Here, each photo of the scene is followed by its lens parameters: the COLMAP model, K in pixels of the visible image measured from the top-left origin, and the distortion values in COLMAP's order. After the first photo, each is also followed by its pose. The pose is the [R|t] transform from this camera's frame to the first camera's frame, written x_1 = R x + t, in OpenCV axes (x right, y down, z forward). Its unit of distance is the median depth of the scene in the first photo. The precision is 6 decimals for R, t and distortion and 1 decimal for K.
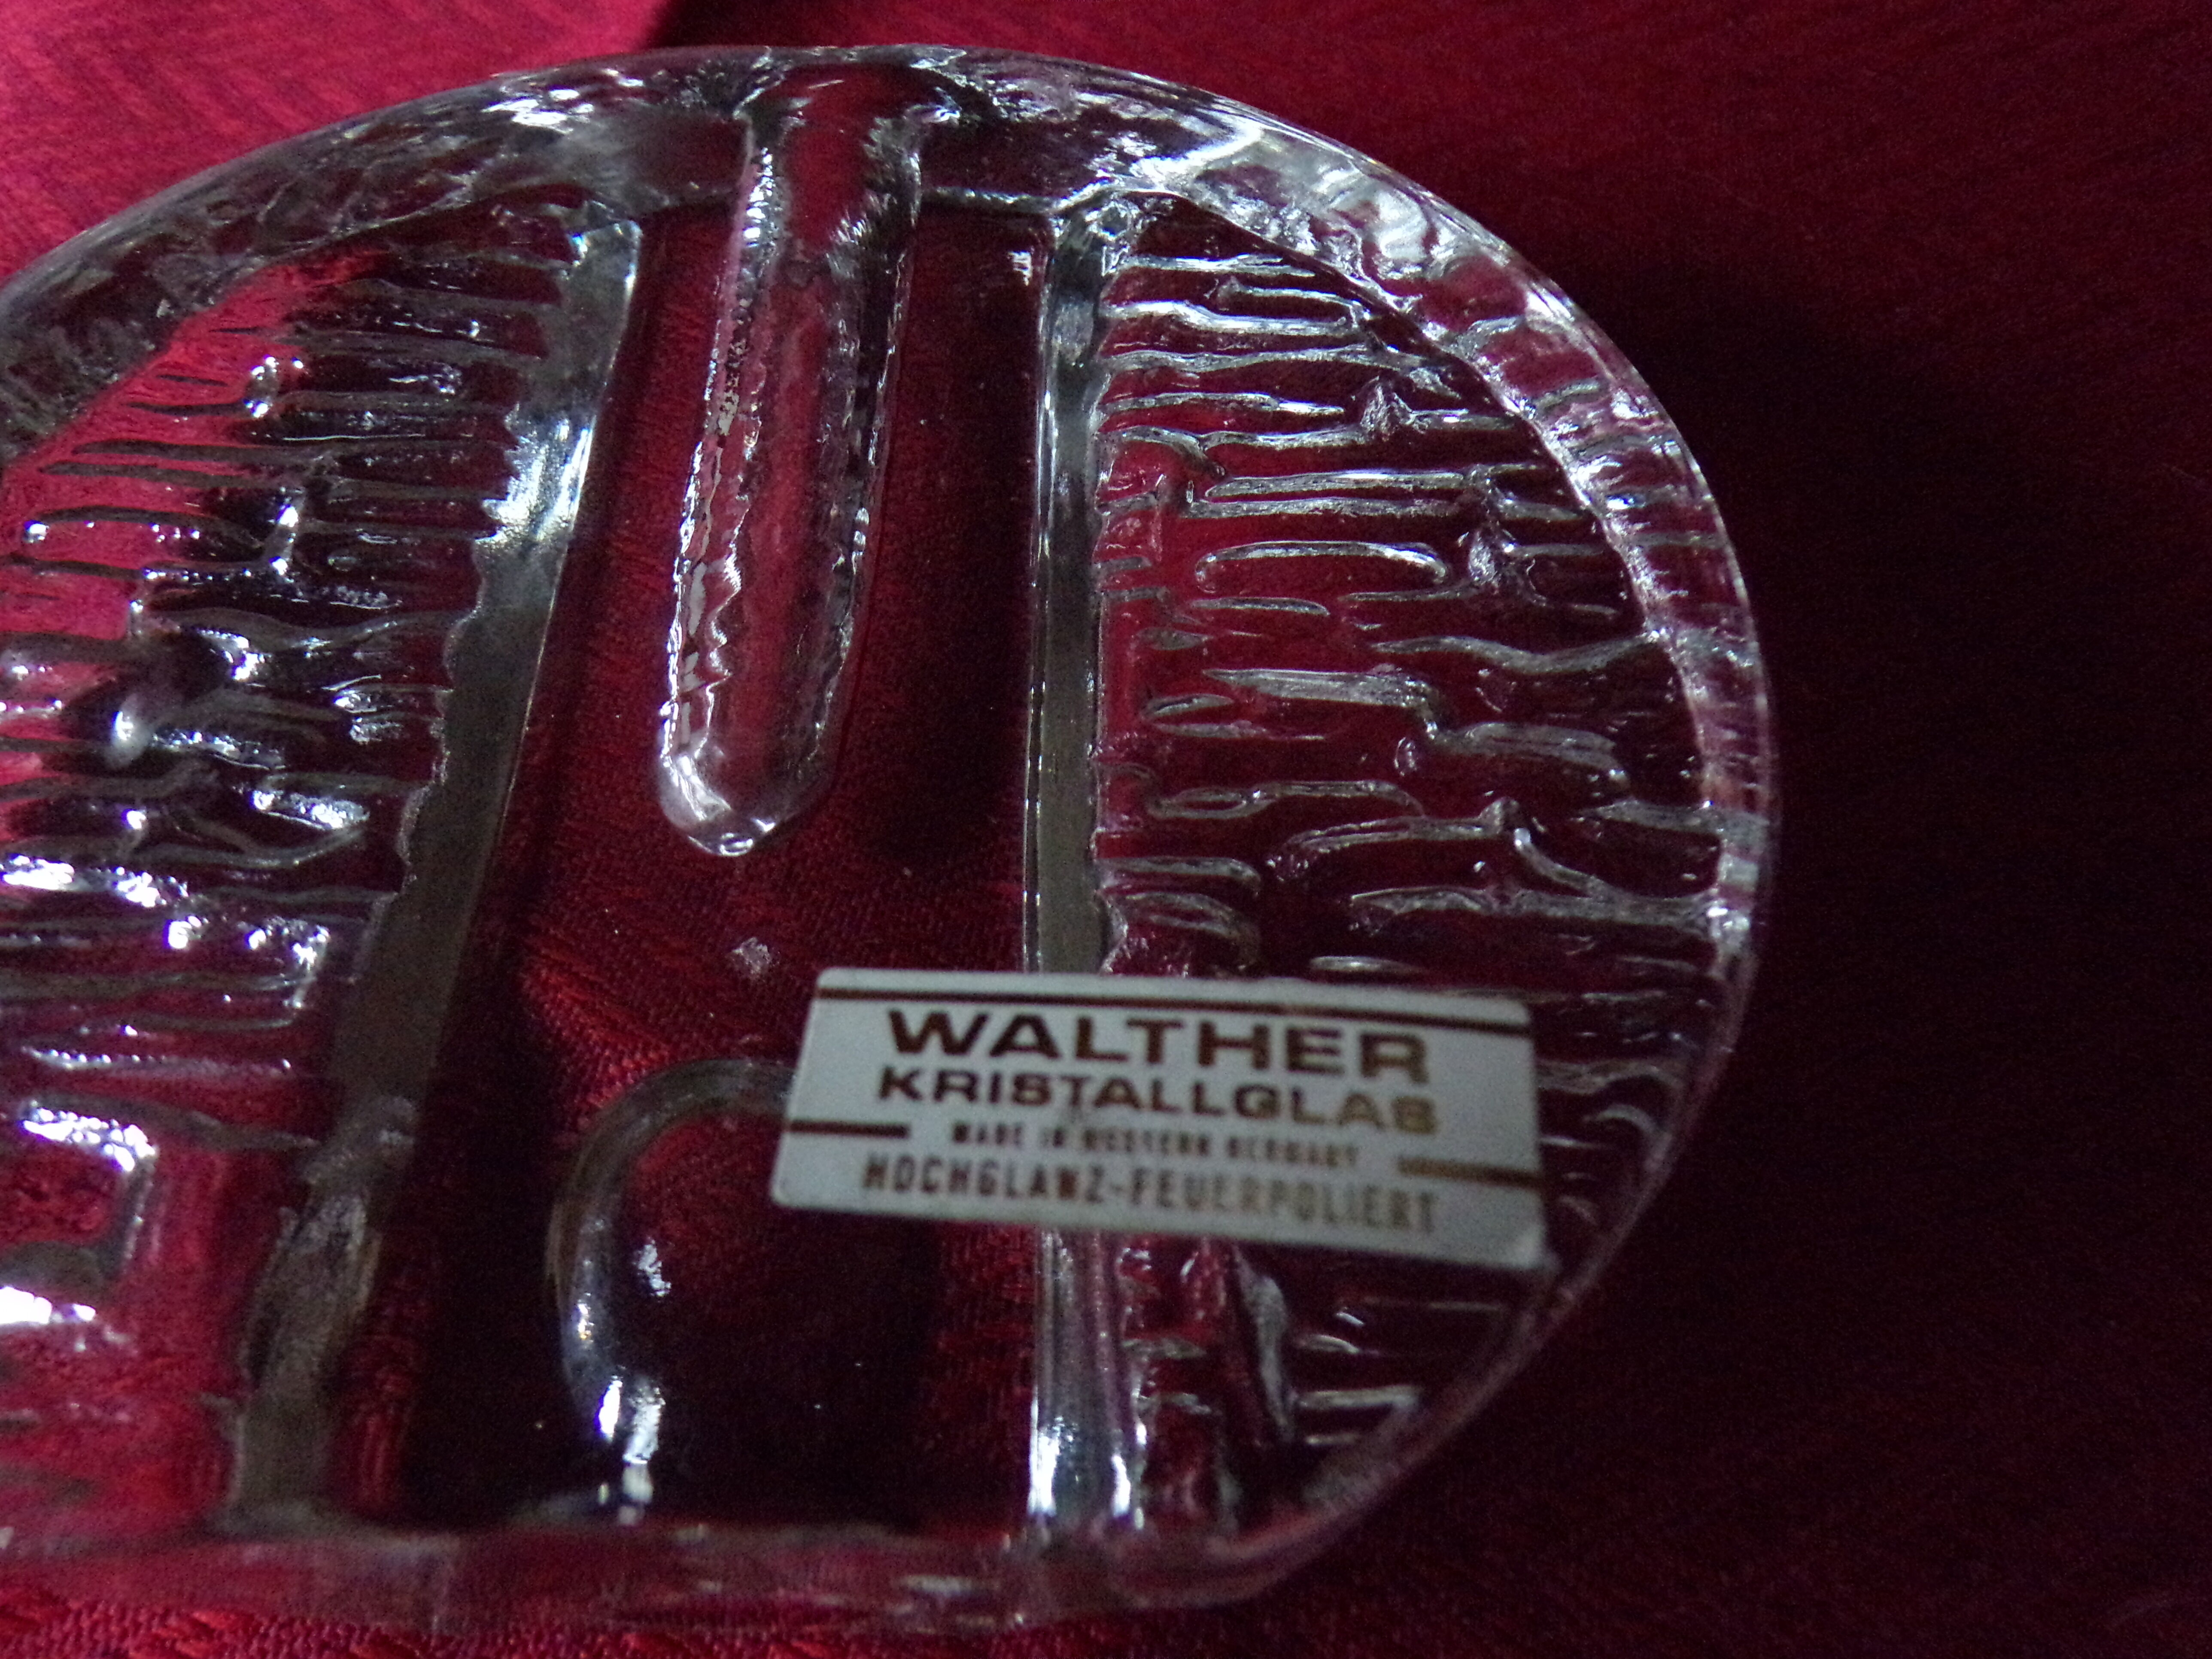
lens RADIAL K [[1551.1, 0, 1106.0], [0, 1551.1, 829.5], [0, 0, 1]] dist [0.010055, 0.003711]
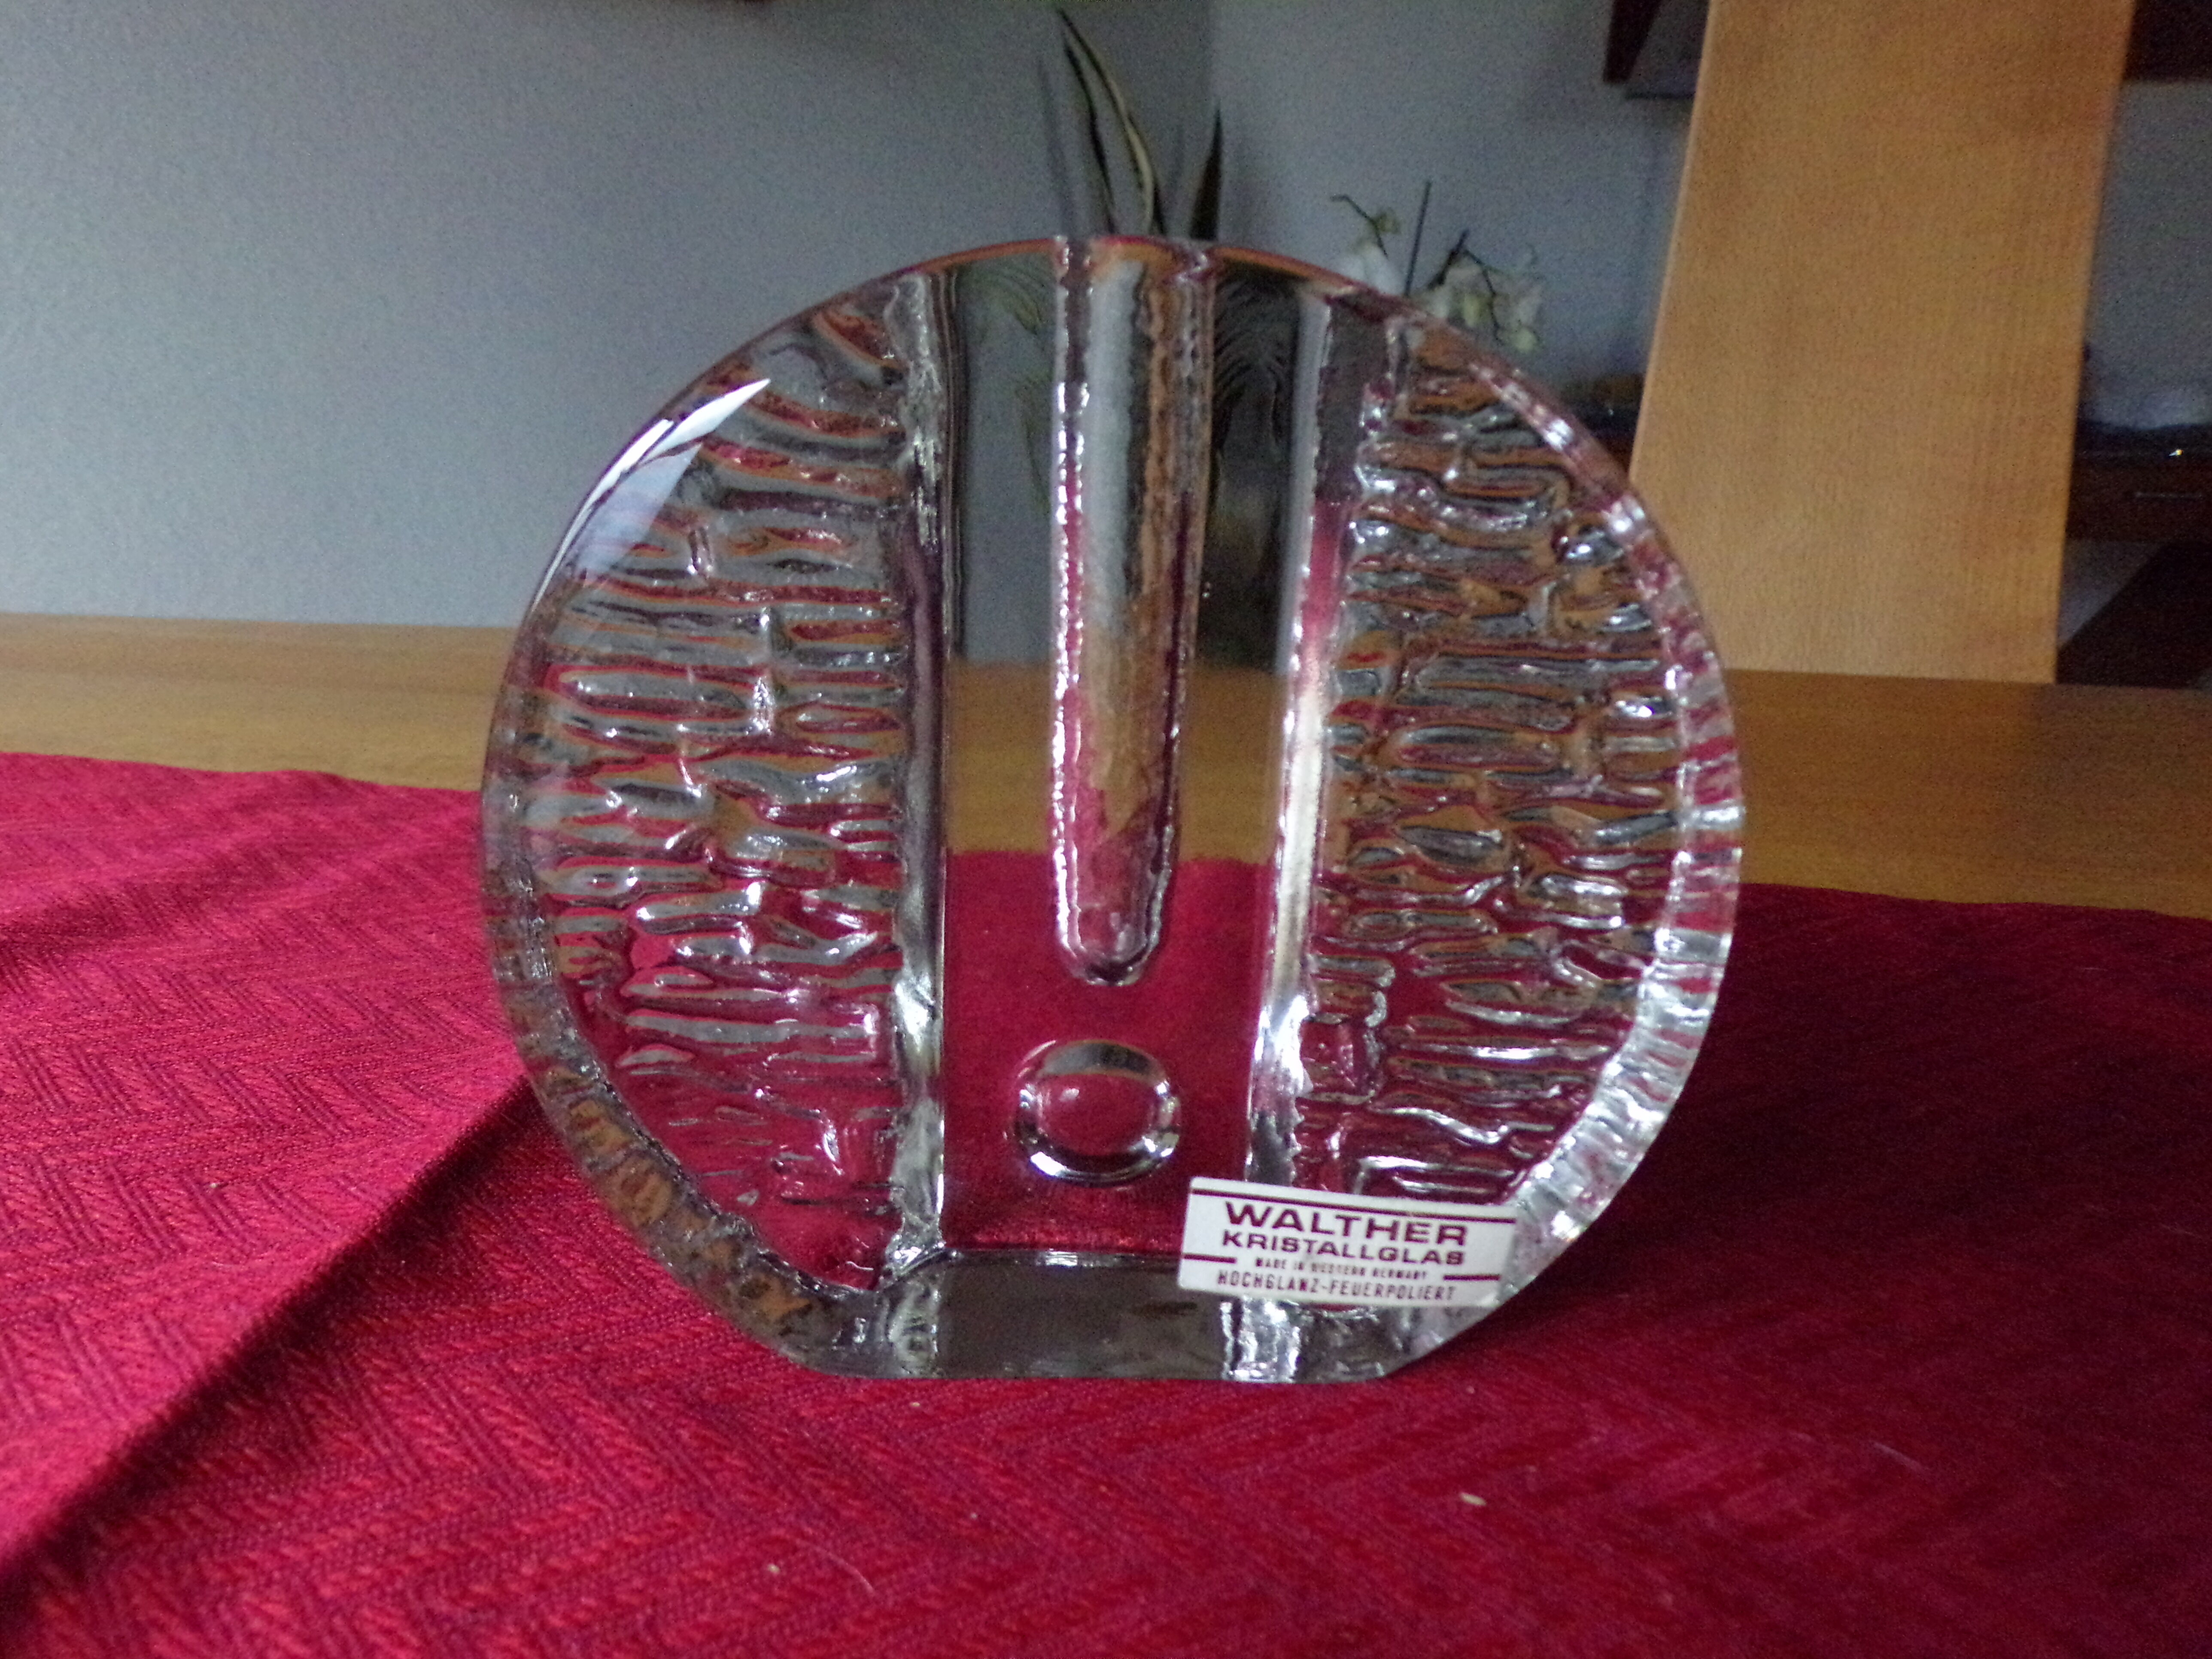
lens RADIAL K [[1551.1, 0, 1106.0], [0, 1551.1, 829.5], [0, 0, 1]] dist [0.010055, 0.003711]
pose [[0.998391, 0.035944, 0.043858, -0.437448], [-0.056701, 0.623235, 0.779976, -1.960513], [0.000702, -0.781208, 0.624270, 0.060398]]
